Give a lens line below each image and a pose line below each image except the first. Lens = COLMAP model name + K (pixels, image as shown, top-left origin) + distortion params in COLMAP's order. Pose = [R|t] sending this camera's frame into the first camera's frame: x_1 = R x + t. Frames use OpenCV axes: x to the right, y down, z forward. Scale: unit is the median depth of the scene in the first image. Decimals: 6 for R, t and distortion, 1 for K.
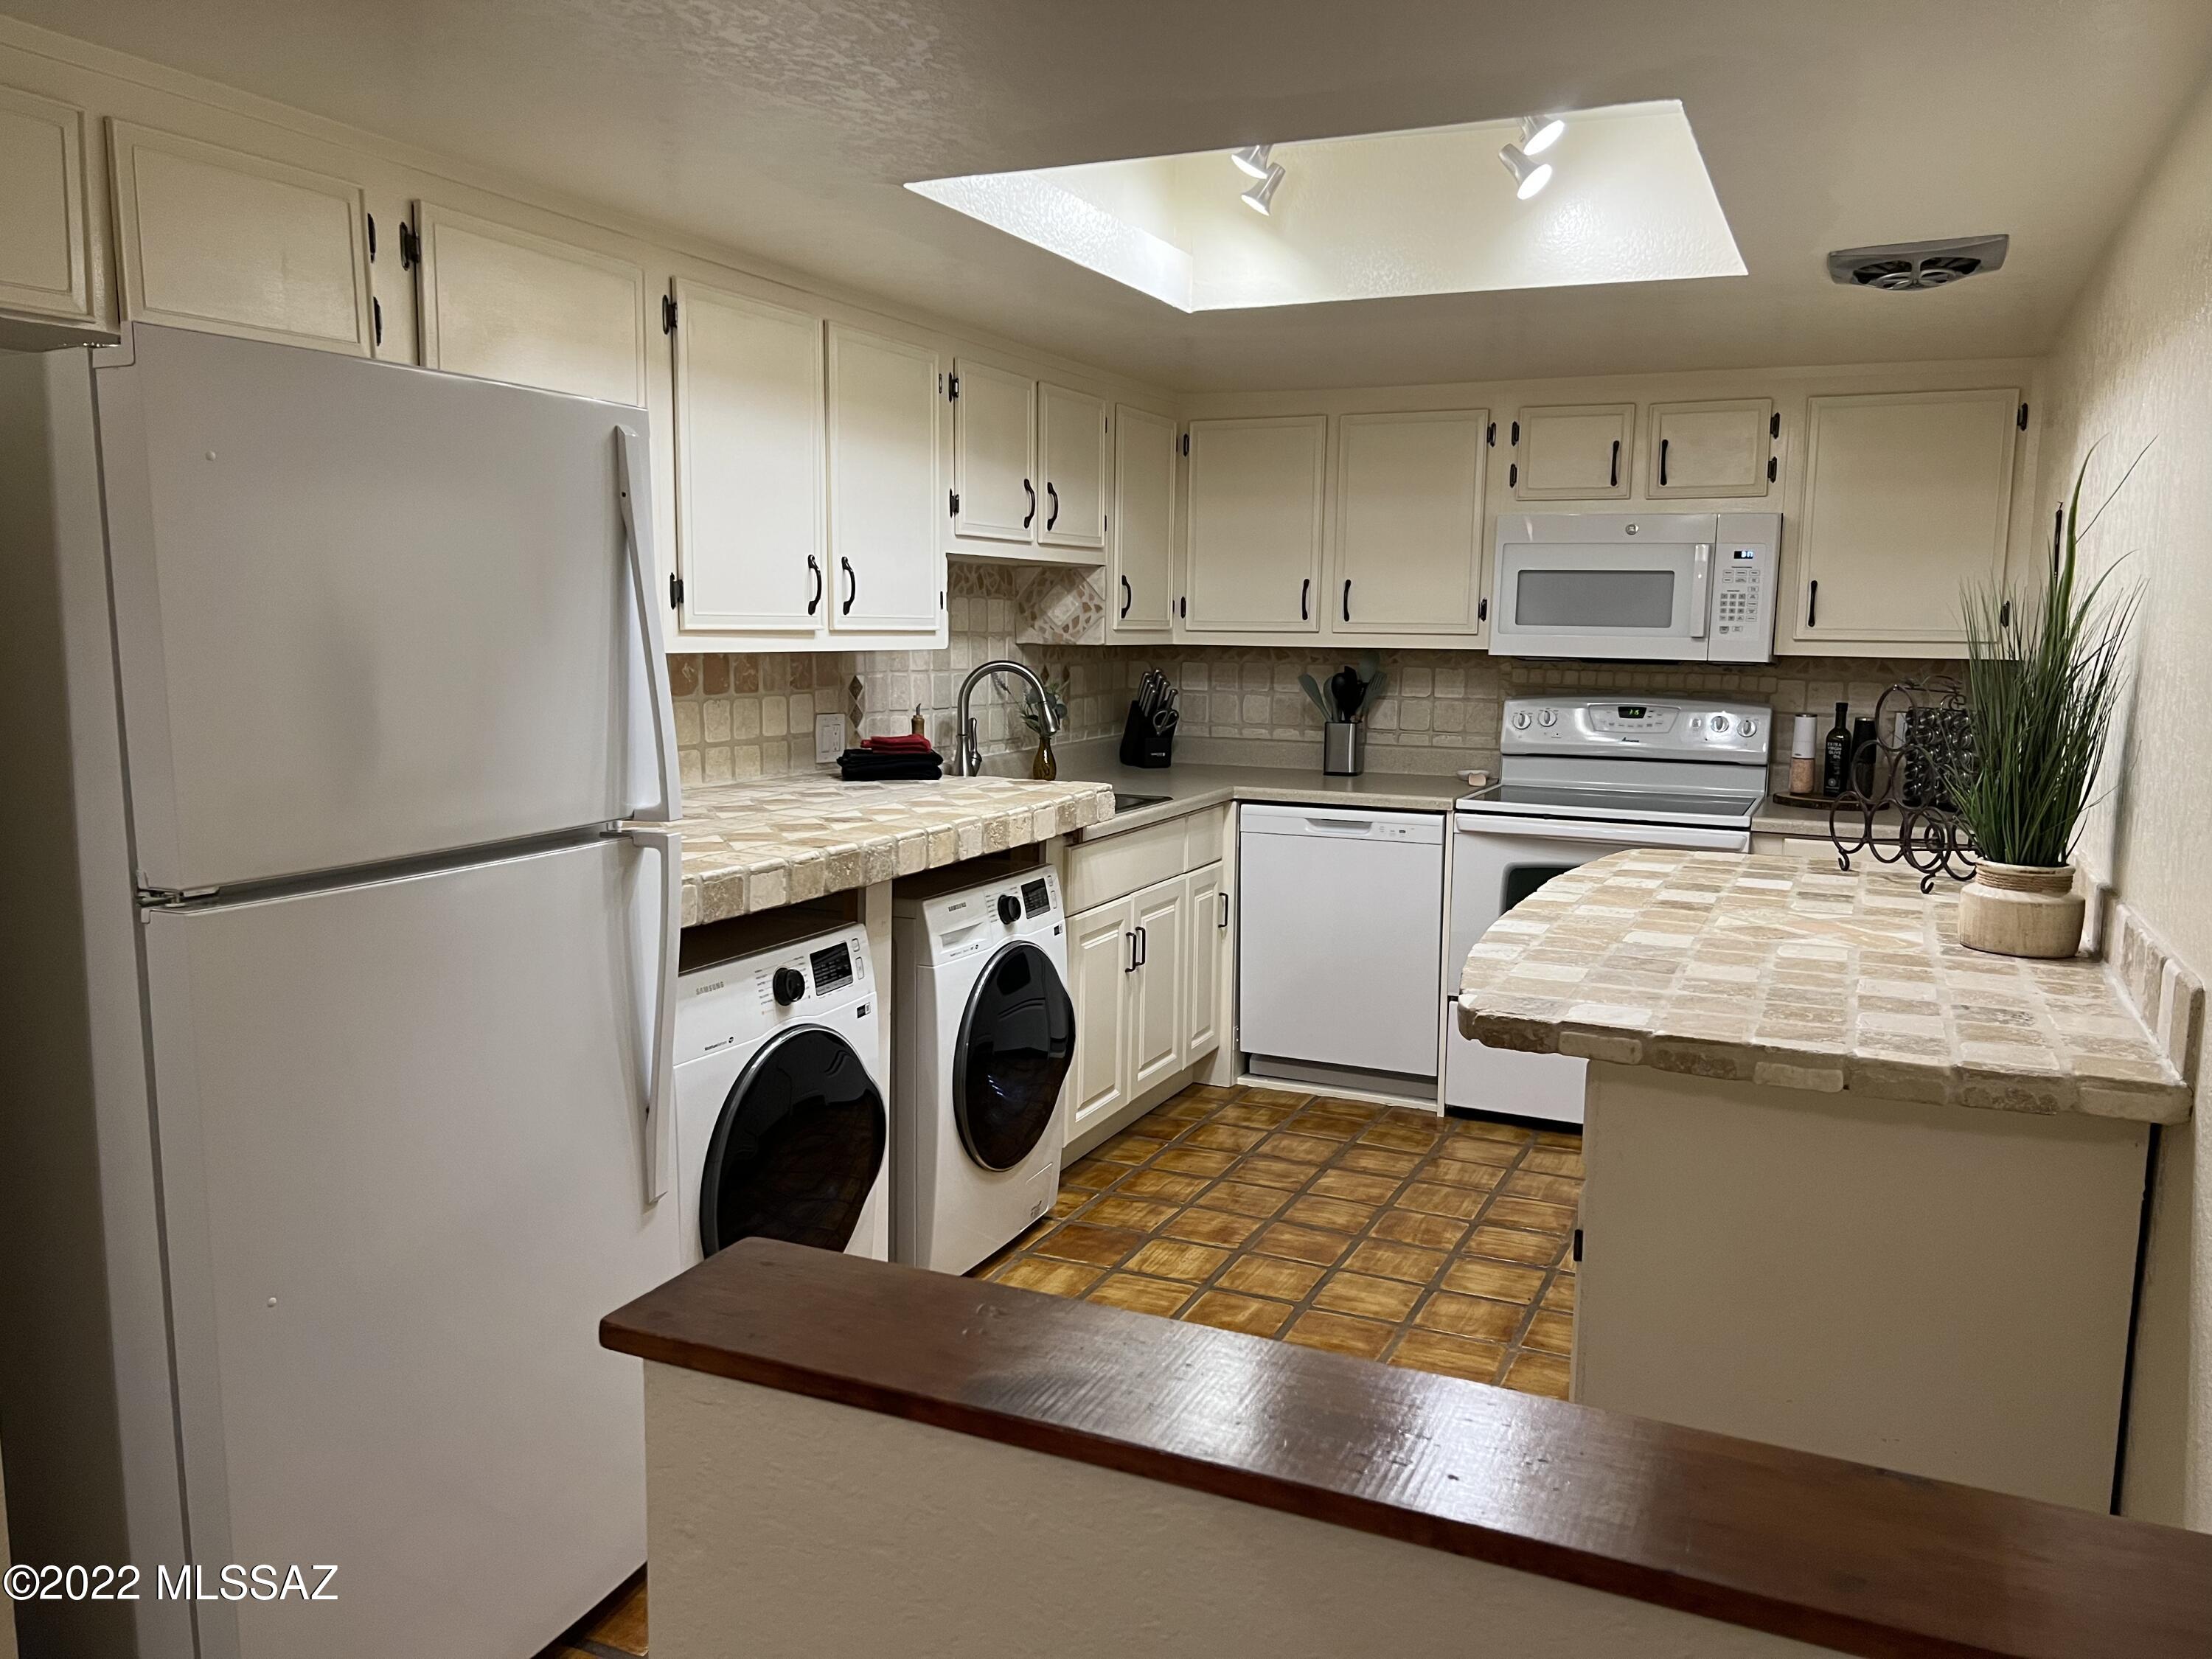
lens RADIAL K [[1664.8, 0, 1100.7], [0, 1664.8, 850.5], [0, 0, 1]] dist [0.142078, -0.326440]
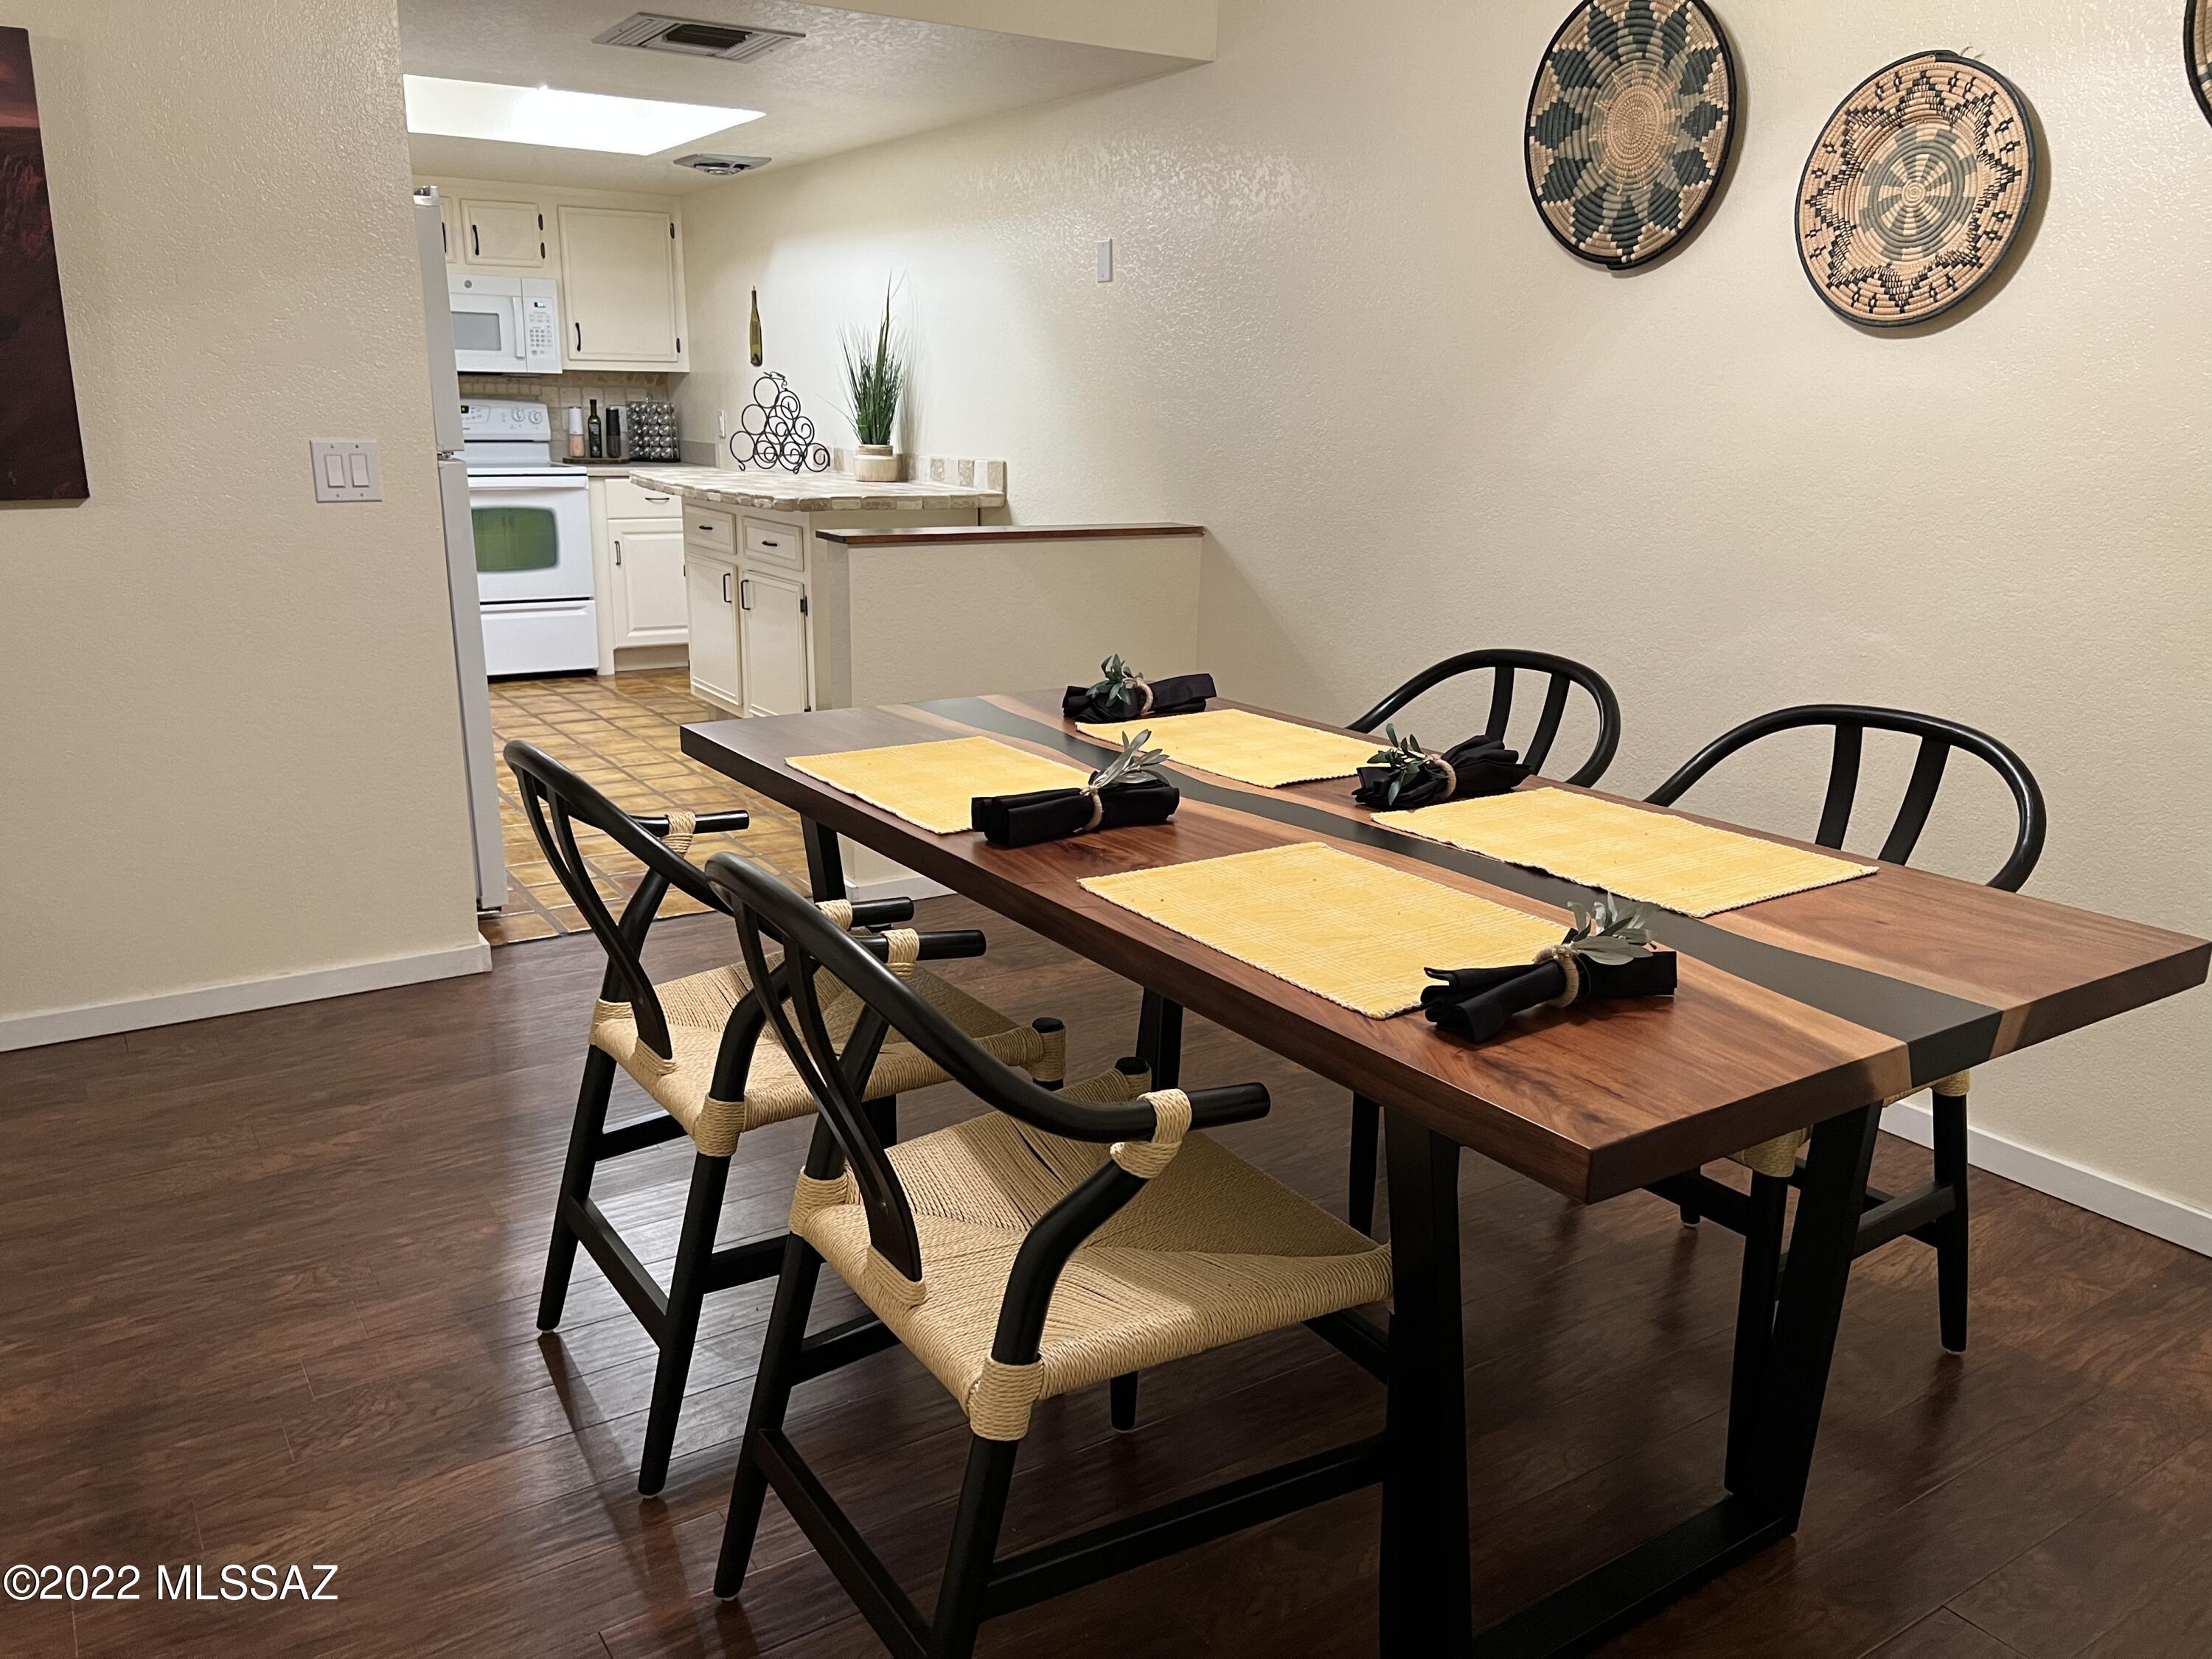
lens RADIAL K [[1640.6, 0, 1116.5], [0, 1640.6, 867.1], [0, 0, 1]] dist [0.019294, -0.041815]
pose [[0.531712, -0.239295, 0.812416, -0.711502], [0.106789, 0.970541, 0.215978, 0.064946], [-0.840165, -0.028081, 0.541603, -0.323997]]
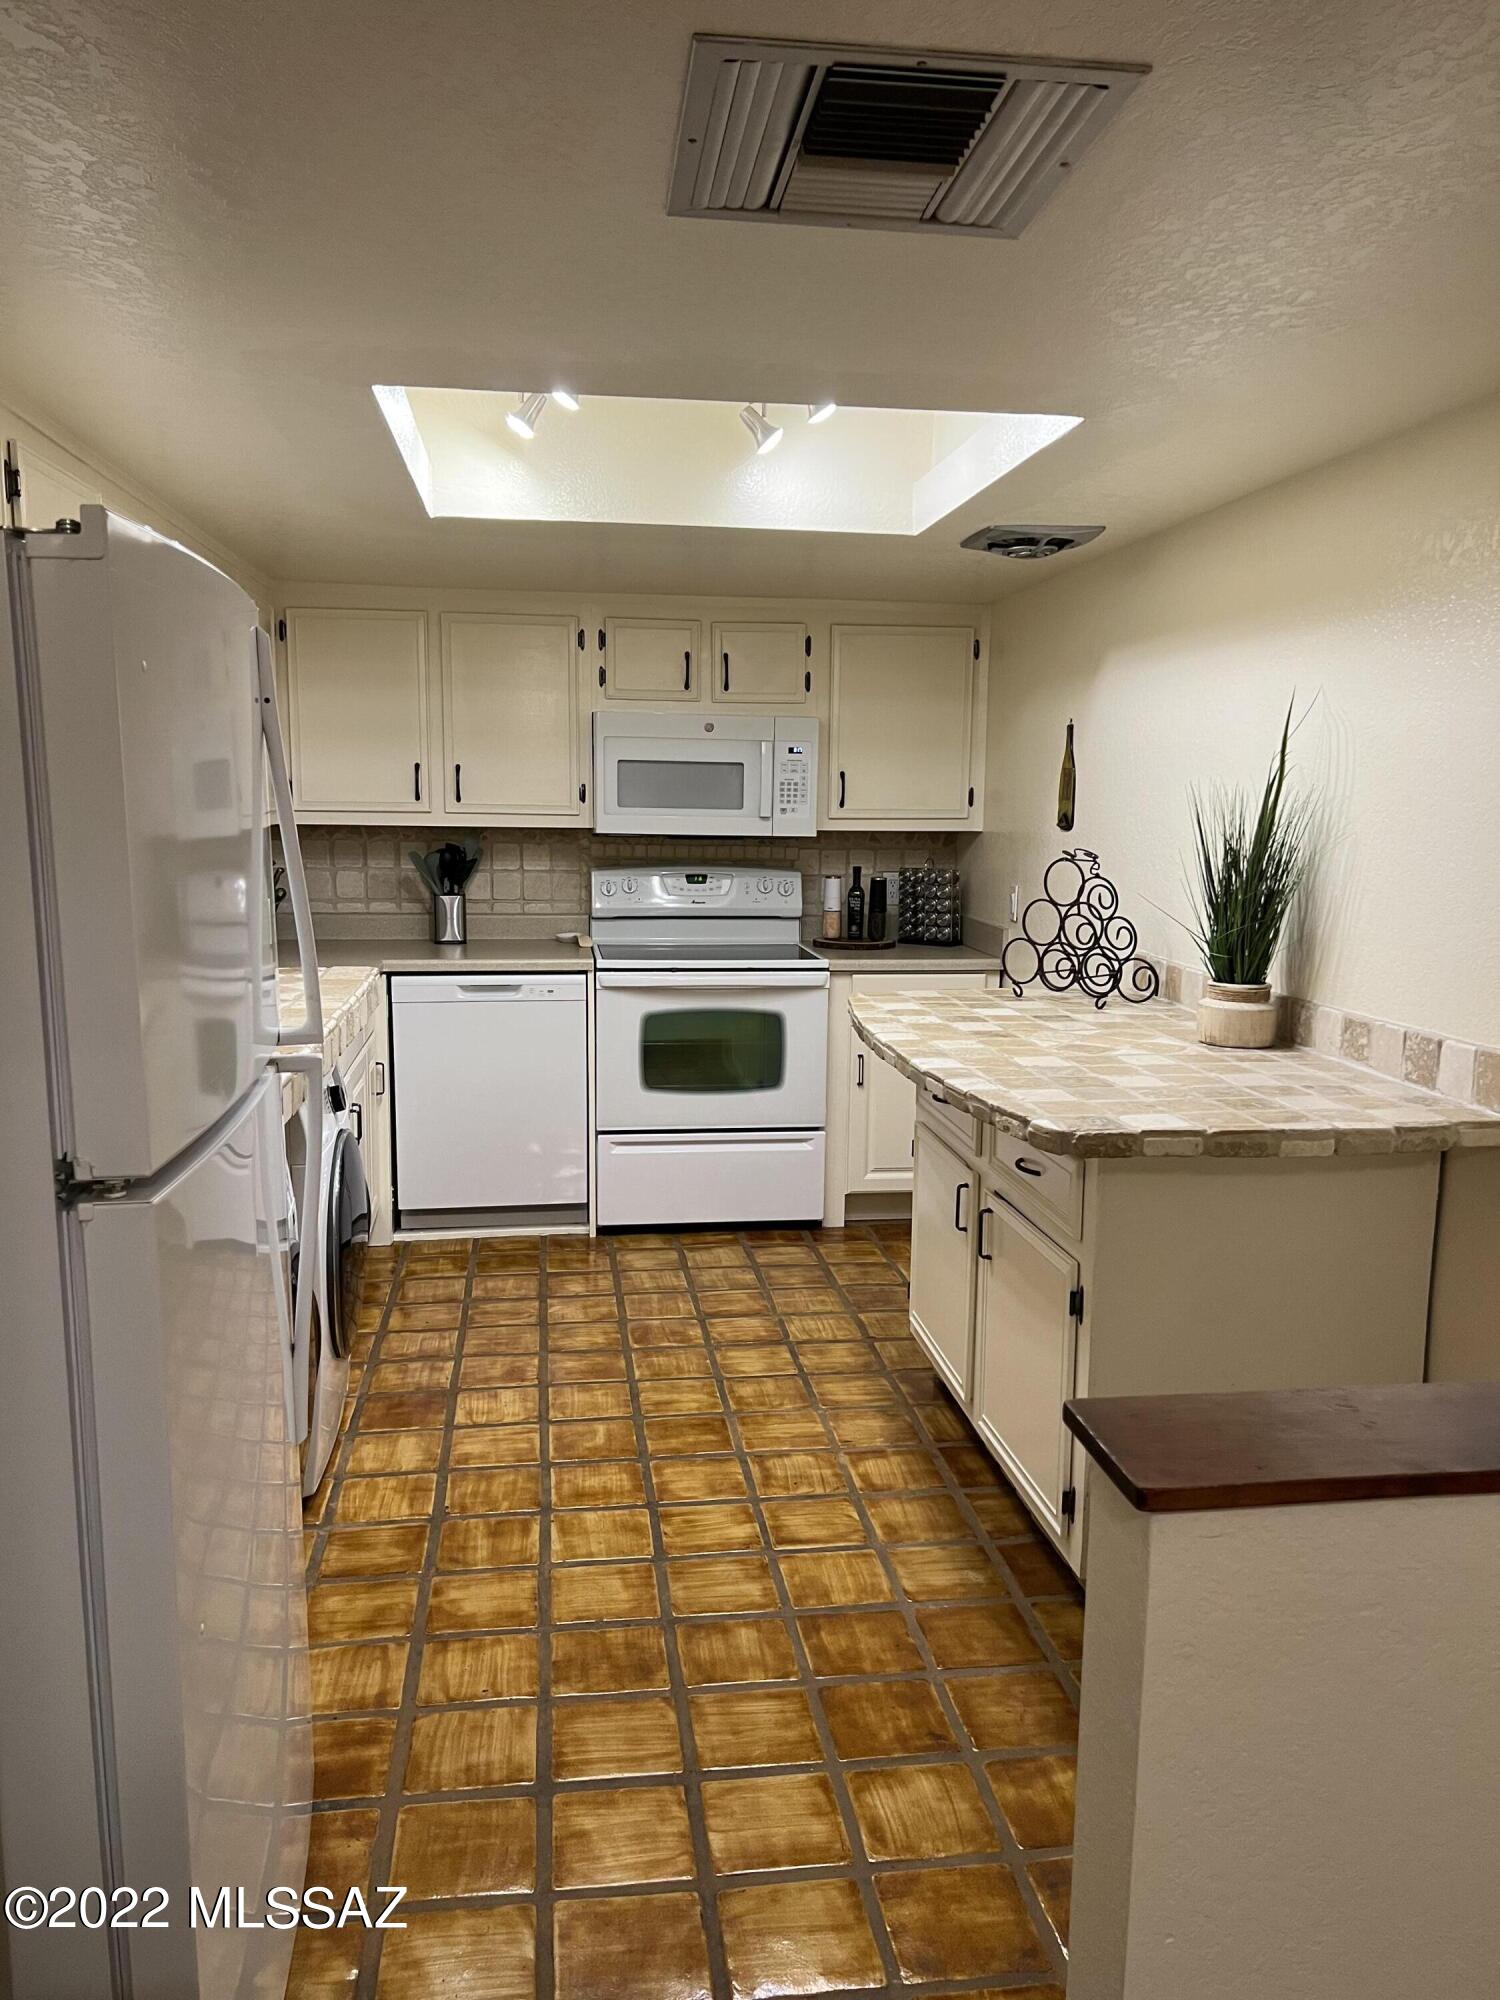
lens RADIAL K [[1505.3, 0, 762.7], [0, 1505.3, 1021.3], [0, 0, 1]] dist [0.142078, -0.326440]
pose [[0.839660, -0.086164, 0.536235, -0.248043], [0.076040, 0.996261, 0.041015, -0.022346], [-0.537763, 0.006337, 0.843072, 0.068719]]
